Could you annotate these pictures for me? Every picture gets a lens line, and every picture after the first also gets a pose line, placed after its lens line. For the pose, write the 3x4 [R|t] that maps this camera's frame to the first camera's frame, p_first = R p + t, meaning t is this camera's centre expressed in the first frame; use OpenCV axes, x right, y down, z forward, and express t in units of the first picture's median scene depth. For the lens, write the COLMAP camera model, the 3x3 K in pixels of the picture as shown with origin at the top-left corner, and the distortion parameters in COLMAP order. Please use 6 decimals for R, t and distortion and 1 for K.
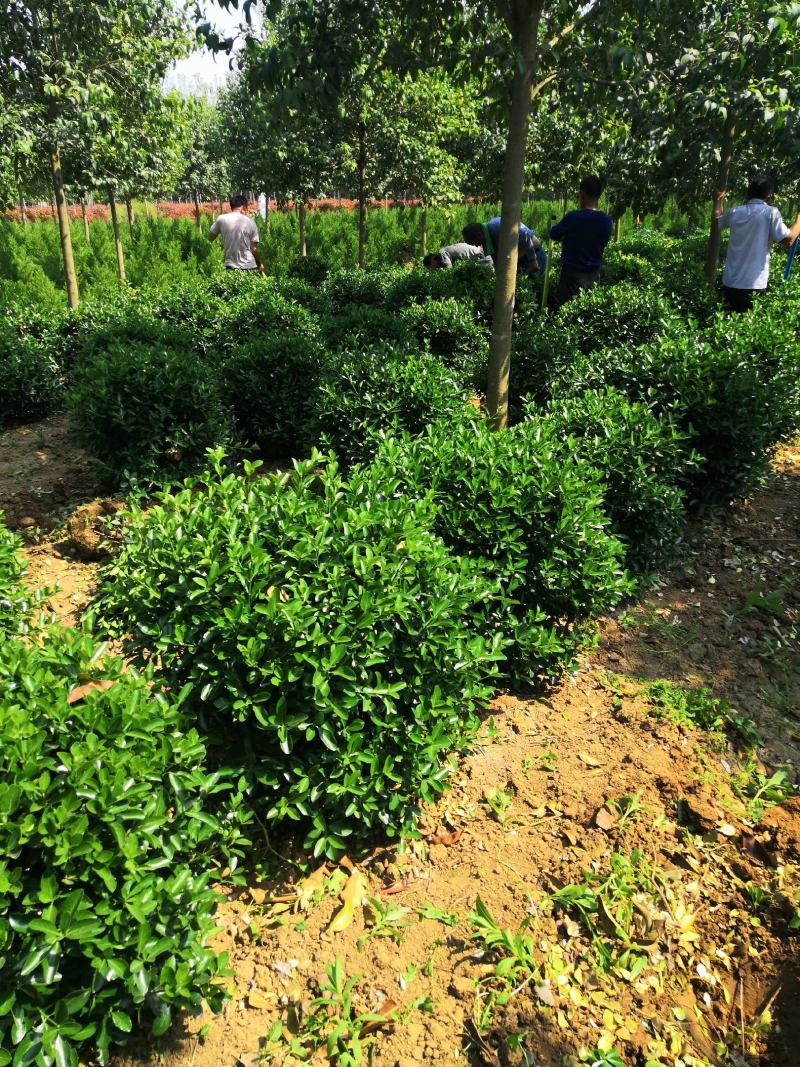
lens RADIAL K [[810.9, 0, 399.9], [0, 810.9, 534.3], [0, 0, 1]] dist [0.000715, 0.003584]
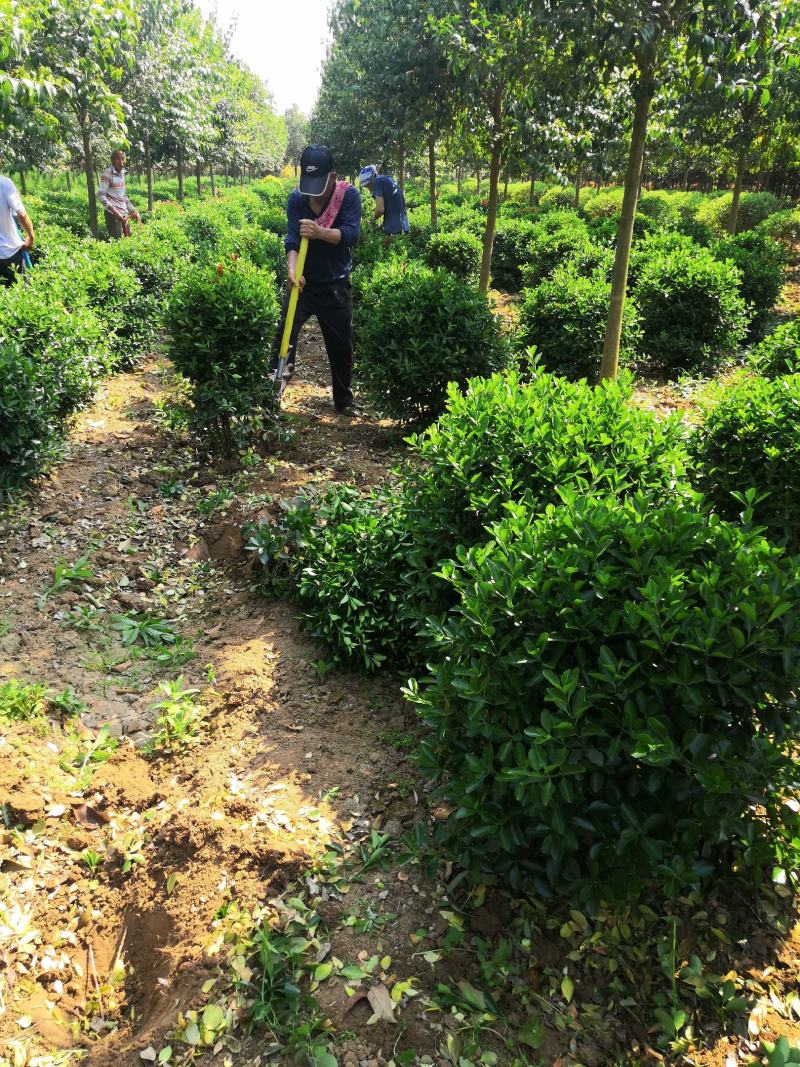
lens RADIAL K [[810.9, 0, 400.0], [0, 810.9, 532.8], [0, 0, 1]] dist [0.000715, 0.003584]
pose [[0.707365, -0.250925, 0.660811, 0.128947], [0.231466, 0.965553, 0.118870, 0.015972], [-0.667876, 0.068871, 0.741079, -0.036836]]
